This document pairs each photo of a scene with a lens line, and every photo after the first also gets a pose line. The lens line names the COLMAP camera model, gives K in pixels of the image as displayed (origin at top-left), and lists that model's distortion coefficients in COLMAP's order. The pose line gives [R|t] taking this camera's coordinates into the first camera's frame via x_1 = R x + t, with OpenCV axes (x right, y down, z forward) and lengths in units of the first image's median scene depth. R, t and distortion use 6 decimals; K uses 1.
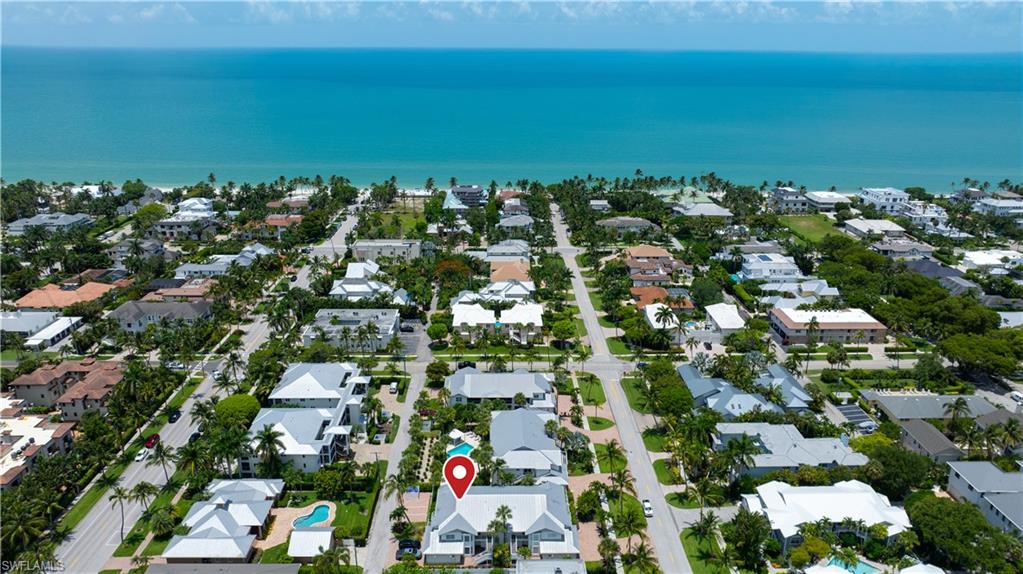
lens RADIAL K [[721.6, 0, 509.9], [0, 721.6, 285.8], [0, 0, 1]] dist [-0.035753, 0.024433]
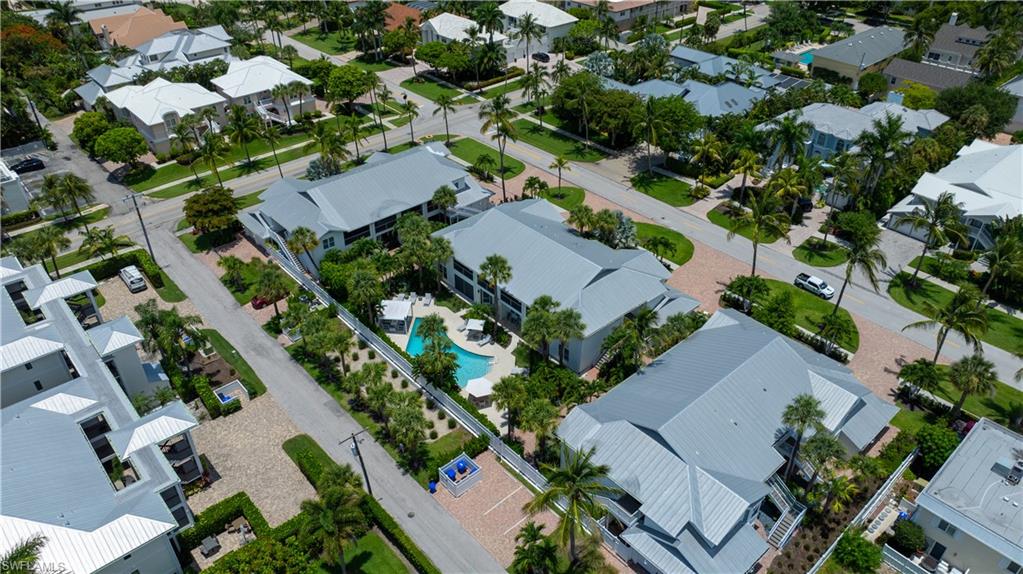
lens RADIAL K [[721.6, 0, 509.9], [0, 721.6, 285.8], [0, 0, 1]] dist [-0.035753, 0.024433]
pose [[0.755897, -0.378403, 0.534257, -0.213595], [0.212957, 0.913781, 0.345909, 0.043705], [-0.619087, -0.147698, 0.771308, 0.510763]]
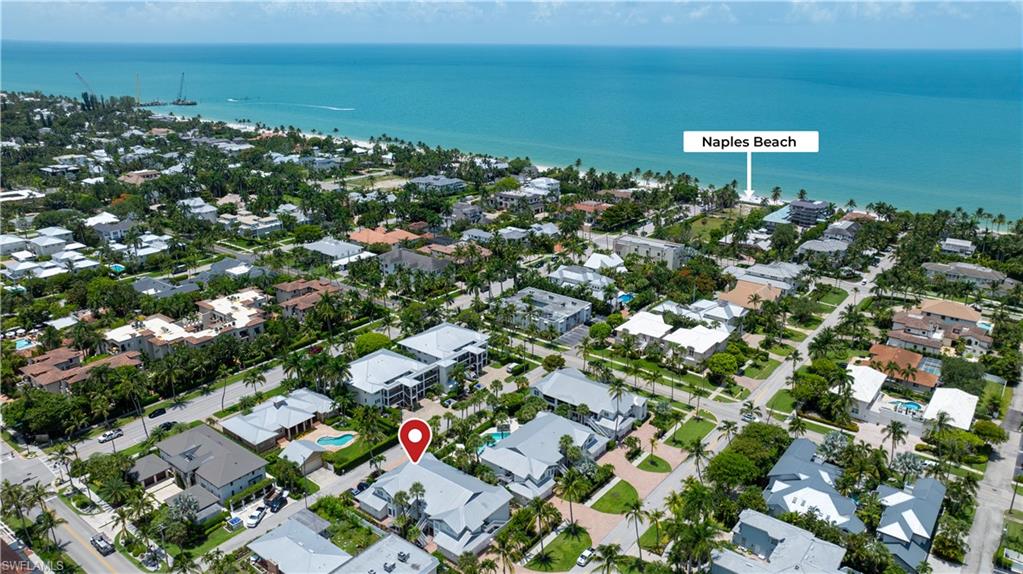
lens RADIAL K [[721.6, 0, 509.9], [0, 721.6, 285.8], [0, 0, 1]] dist [-0.035753, 0.024433]
pose [[0.775468, 0.202937, -0.597884, 0.418785], [-0.202910, 0.976807, 0.068374, -0.043116], [0.597894, 0.068295, 0.798661, 0.151502]]
